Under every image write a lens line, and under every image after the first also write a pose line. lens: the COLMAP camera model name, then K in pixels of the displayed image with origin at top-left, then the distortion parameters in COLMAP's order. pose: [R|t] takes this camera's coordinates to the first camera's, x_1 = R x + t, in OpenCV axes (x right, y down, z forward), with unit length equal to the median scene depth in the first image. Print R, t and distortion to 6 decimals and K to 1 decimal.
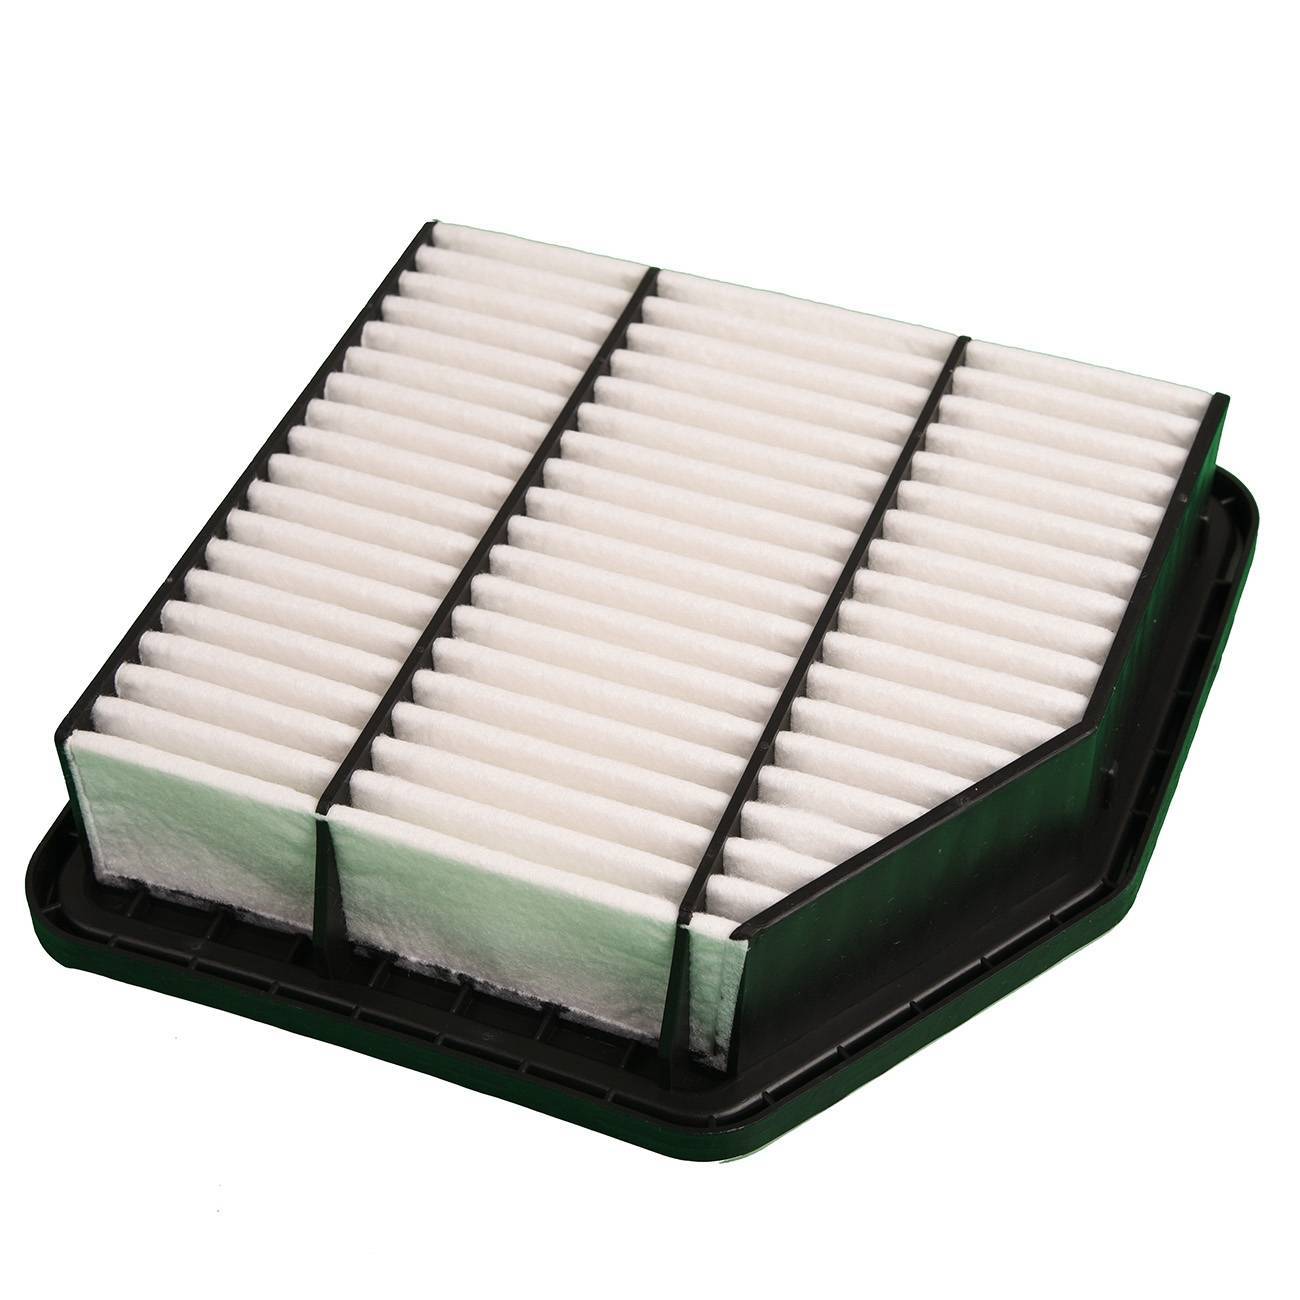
lens RADIAL K [[2813.0, 0, 650.0], [0, 2813.0, 650.0], [0, 0, 1]] dist [-0.007760, 0.123209]
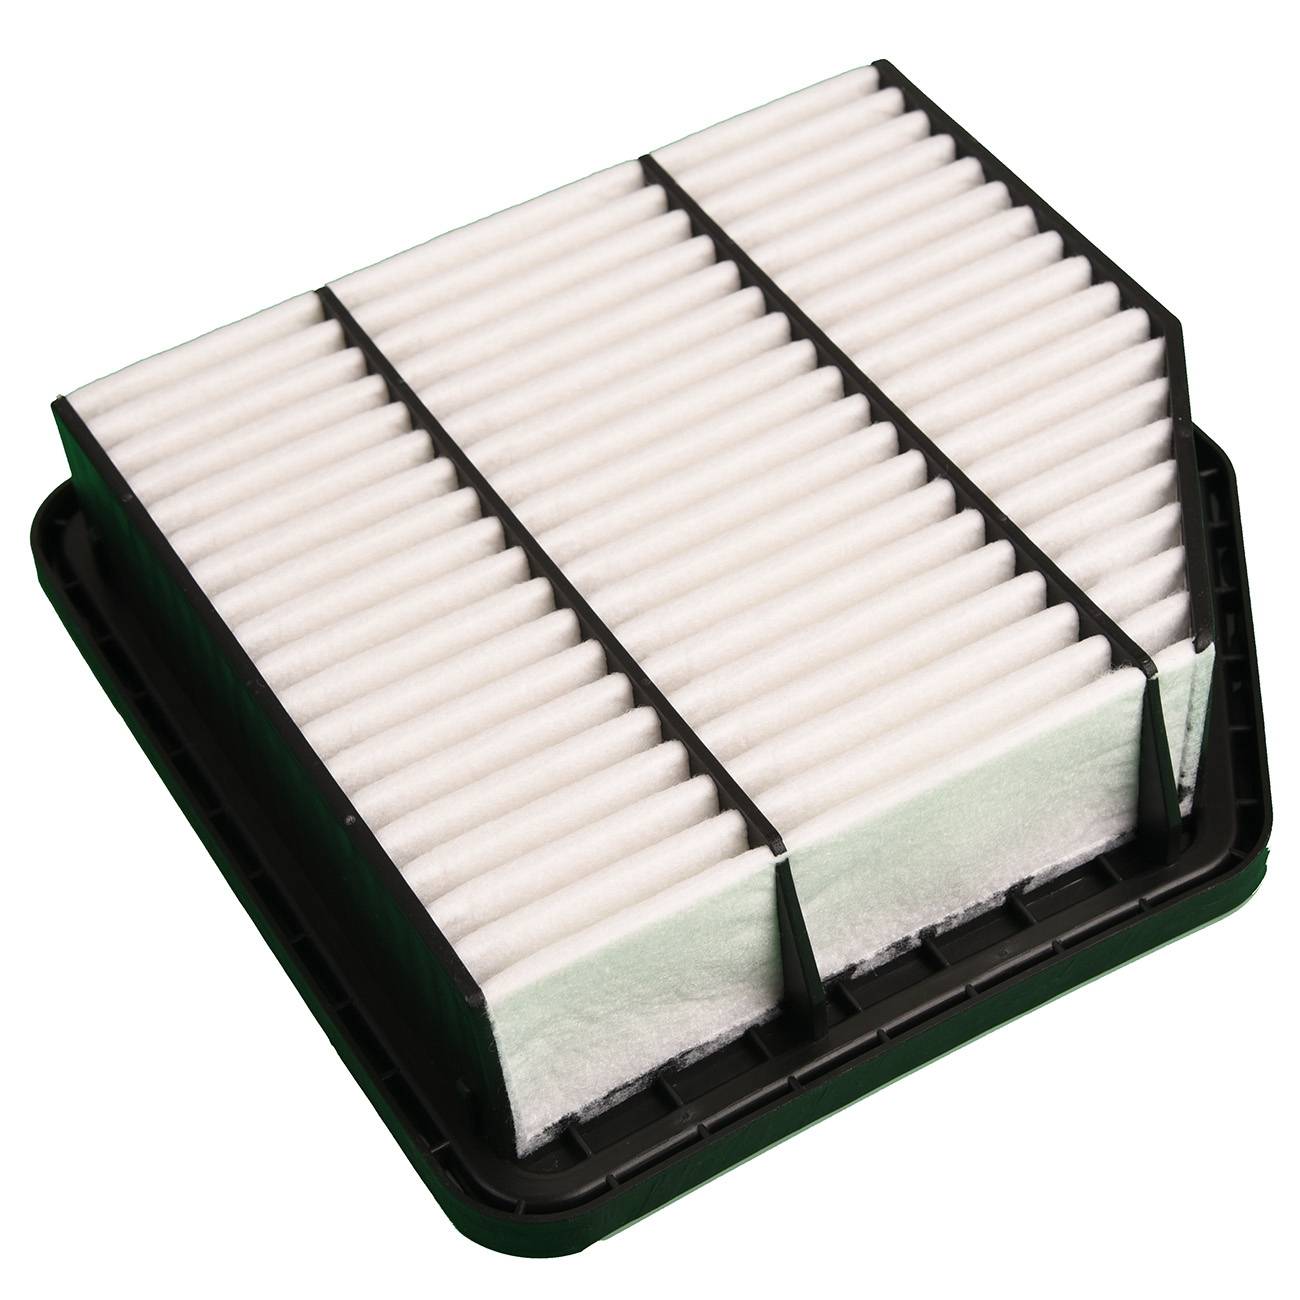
lens RADIAL K [[3213.1, 0, 650.0], [0, 3213.1, 650.0], [0, 0, 1]] dist [0.066435, 0.458168]
pose [[0.622915, -0.572899, 0.532694, -0.598696], [0.597364, 0.788016, 0.148953, -0.154336], [-0.505106, 0.225427, 0.833097, 0.169384]]
